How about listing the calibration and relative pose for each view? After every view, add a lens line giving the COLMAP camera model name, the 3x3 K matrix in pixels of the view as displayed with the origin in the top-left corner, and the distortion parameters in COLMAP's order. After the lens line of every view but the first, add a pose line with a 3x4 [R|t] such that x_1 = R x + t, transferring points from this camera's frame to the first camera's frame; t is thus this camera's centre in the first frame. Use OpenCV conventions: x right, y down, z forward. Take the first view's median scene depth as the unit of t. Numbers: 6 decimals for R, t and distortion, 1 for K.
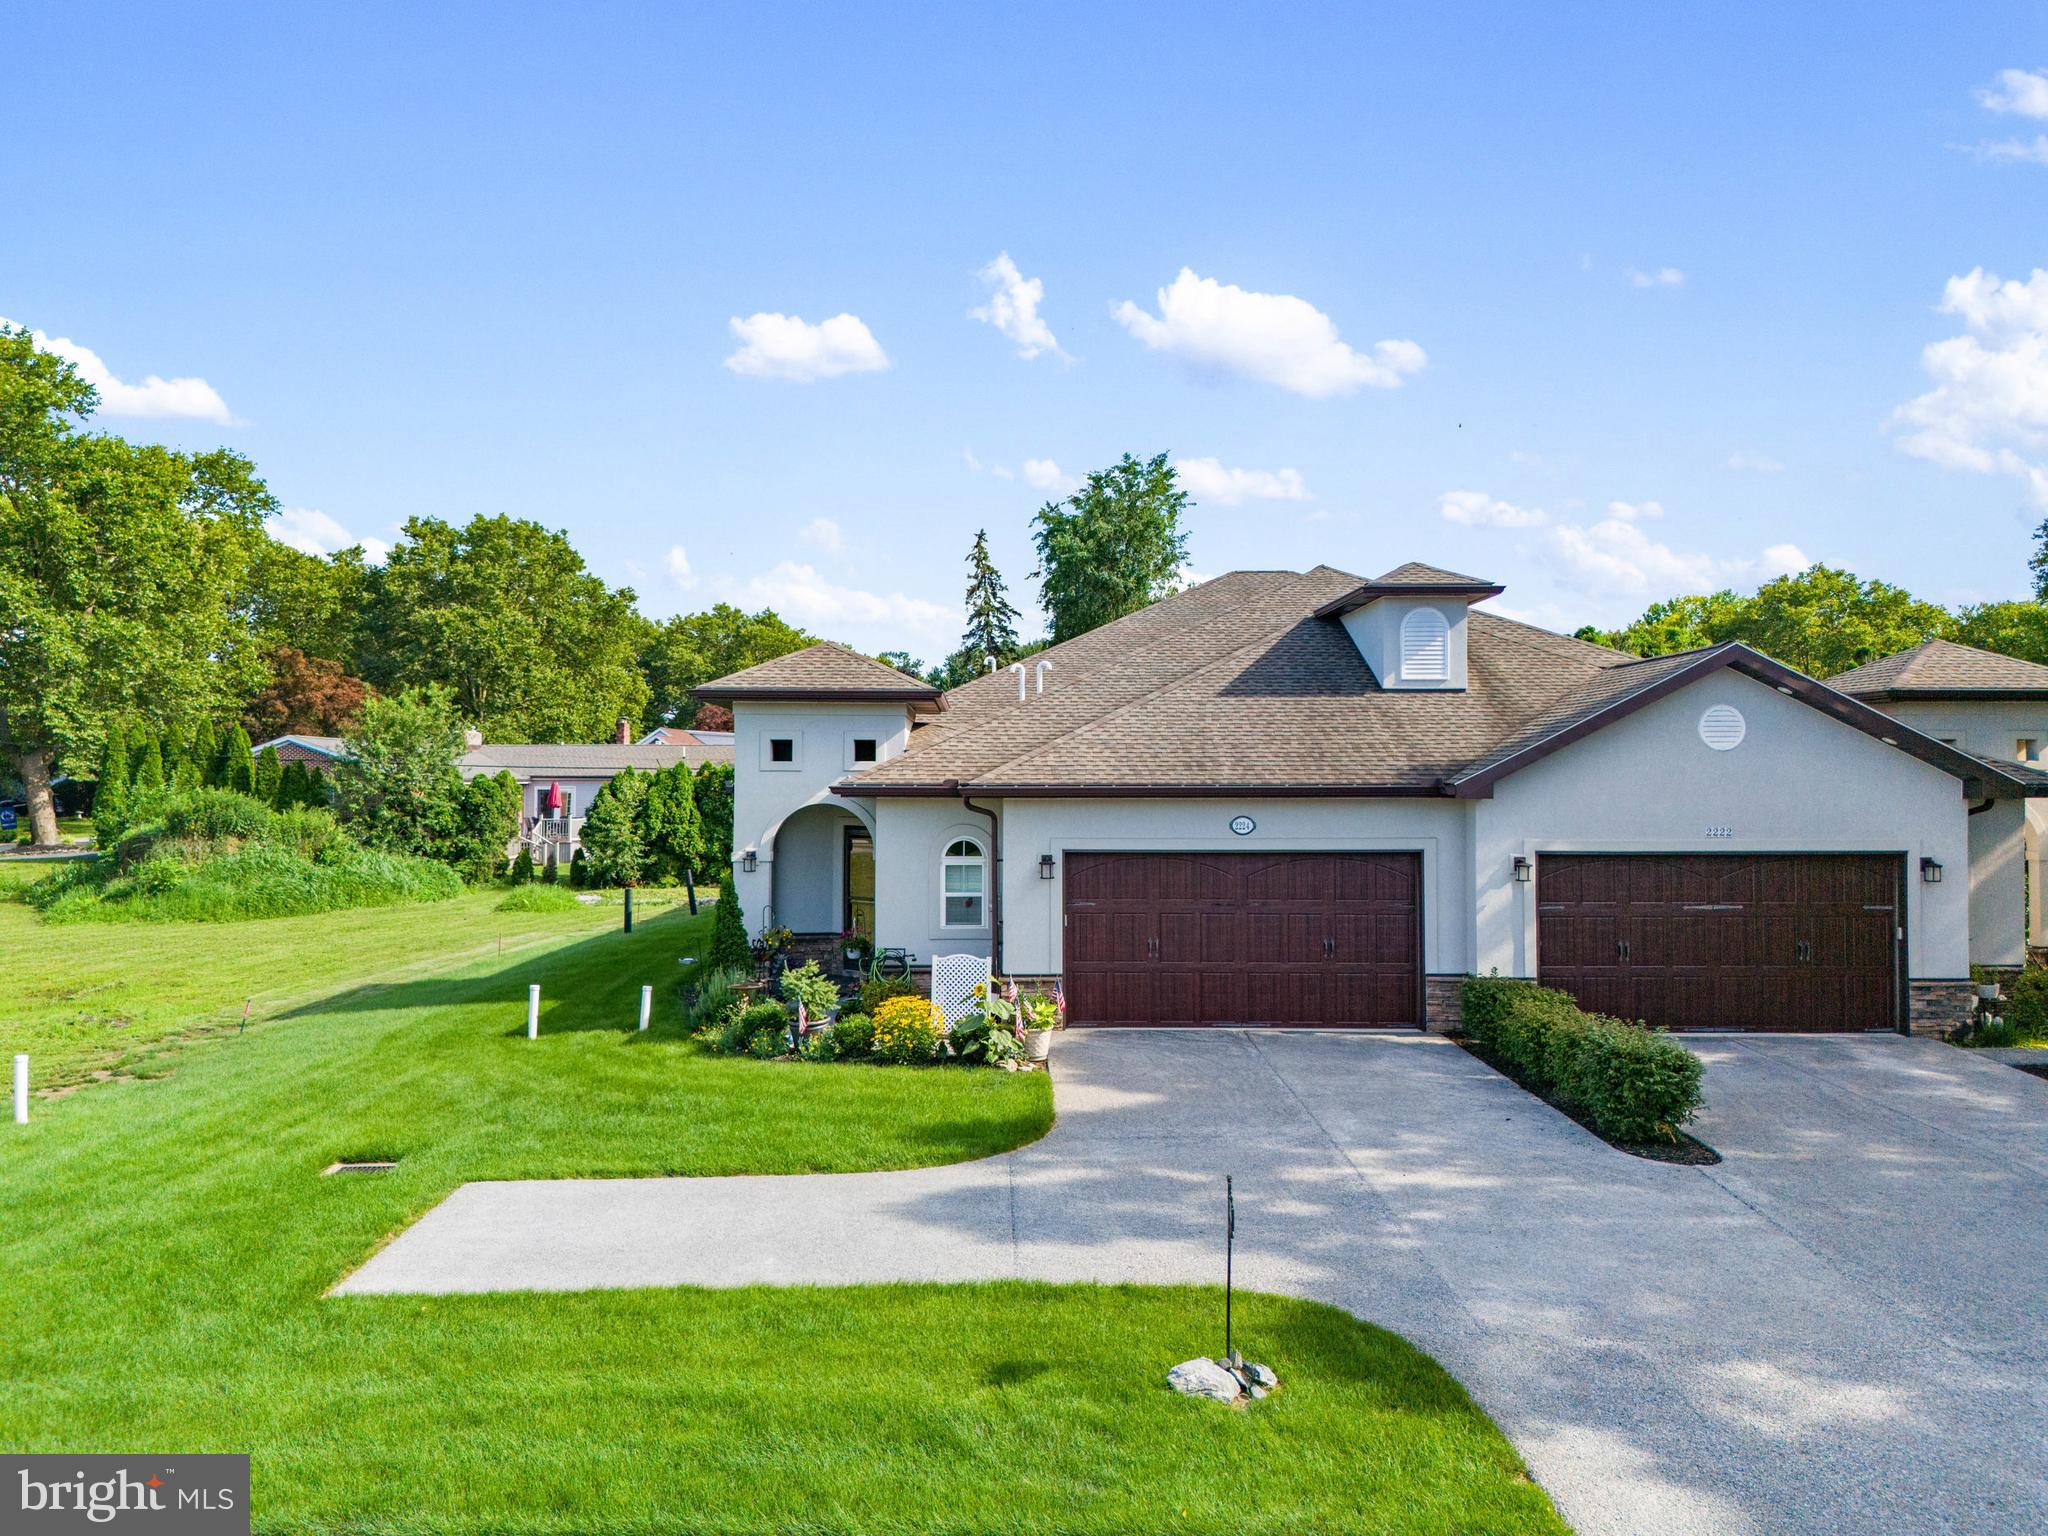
lens RADIAL K [[1515.2, 0, 1024.0], [0, 1515.2, 768.0], [0, 0, 1]] dist [0.073013, -0.078977]
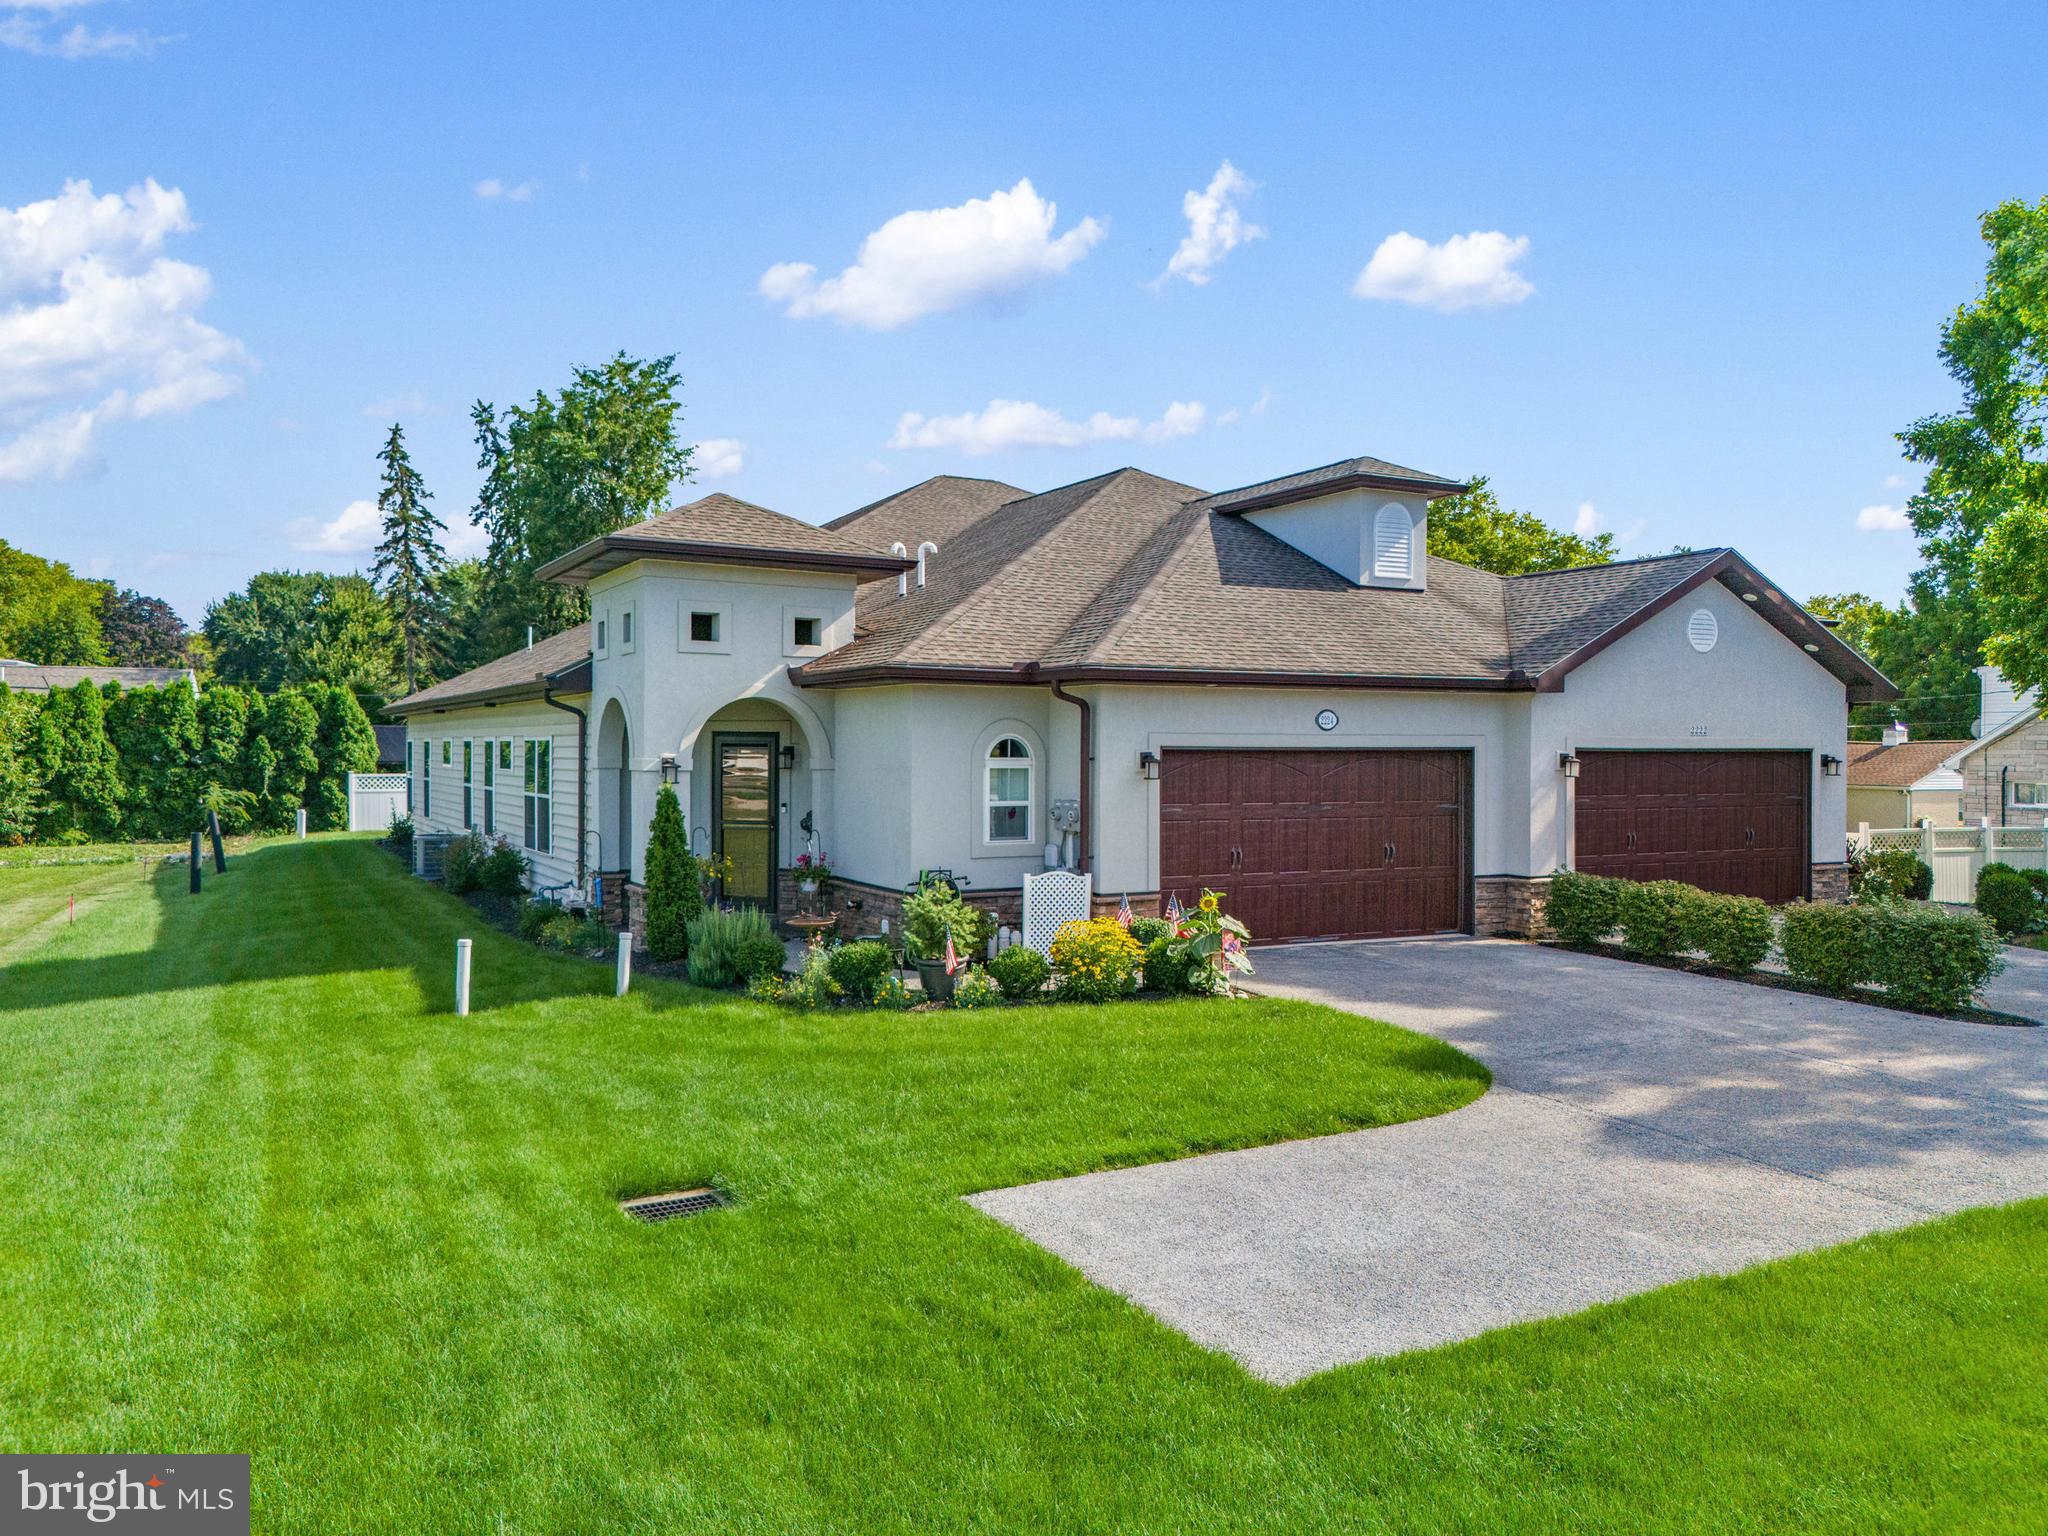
lens RADIAL K [[1515.2, 0, 1024.0], [0, 1515.2, 768.0], [0, 0, 1]] dist [0.073013, -0.078977]
pose [[0.886825, -0.001913, 0.462102, -0.371564], [-0.009650, 0.999697, 0.022660, 0.040794], [-0.462005, -0.024555, 0.886537, 0.238098]]
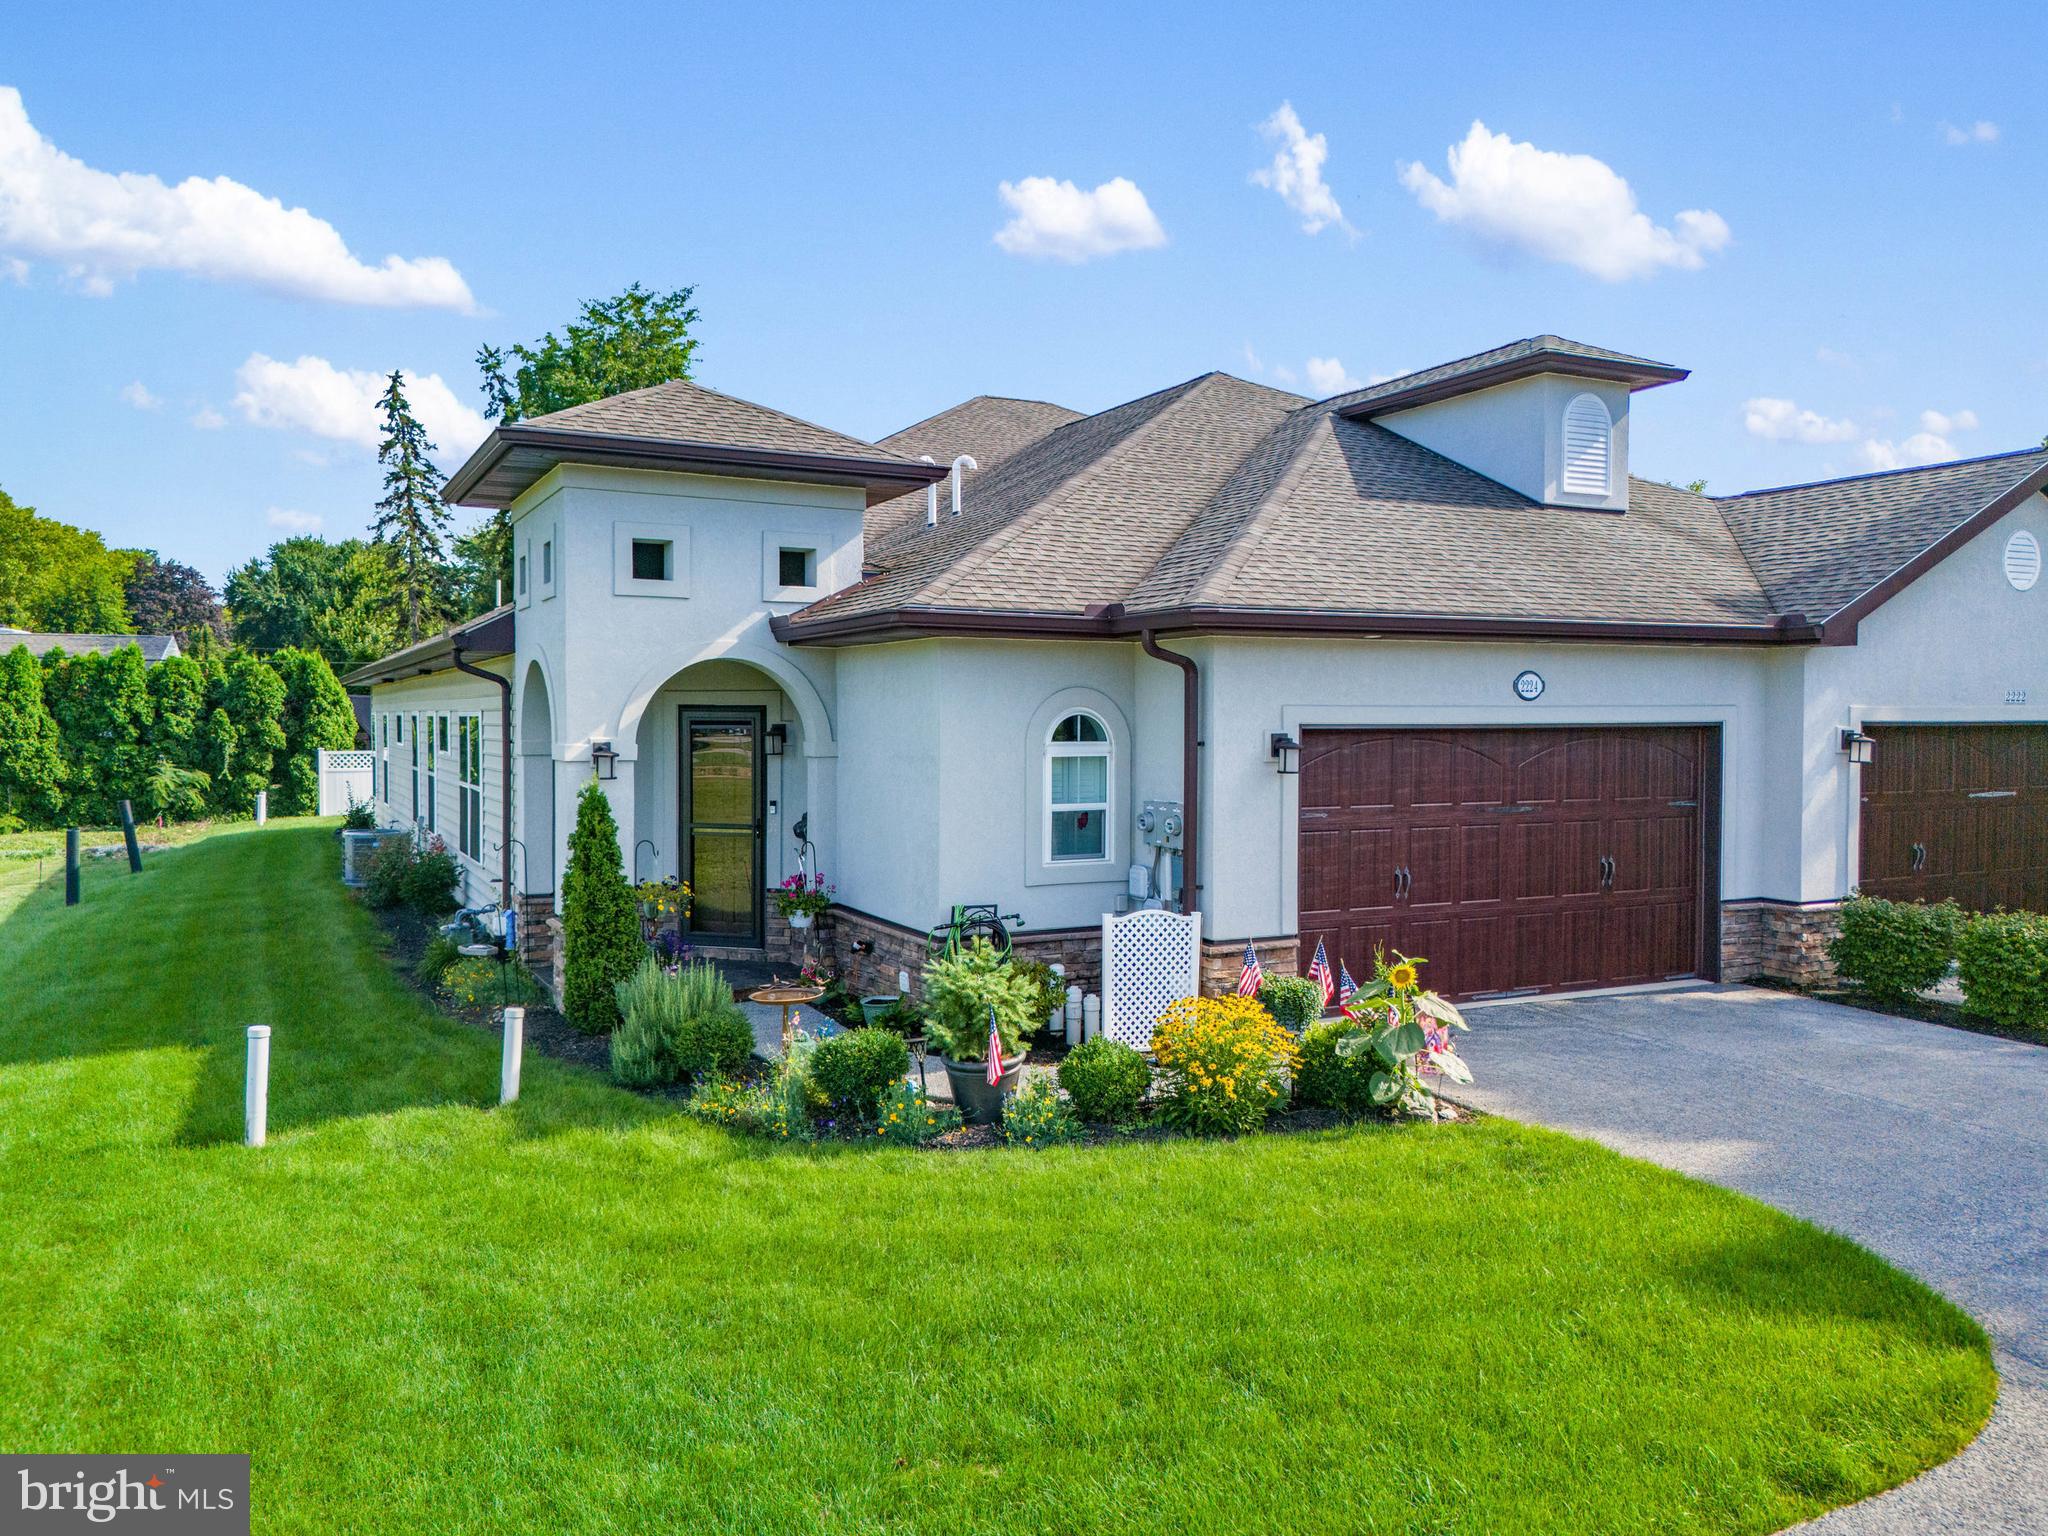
lens RADIAL K [[1515.2, 0, 1024.0], [0, 1515.2, 768.0], [0, 0, 1]] dist [0.073013, -0.078977]
pose [[0.899759, -0.014900, 0.436132, -0.279769], [-0.005153, 0.998984, 0.044761, 0.038378], [-0.436356, -0.042522, 0.898769, 0.438297]]
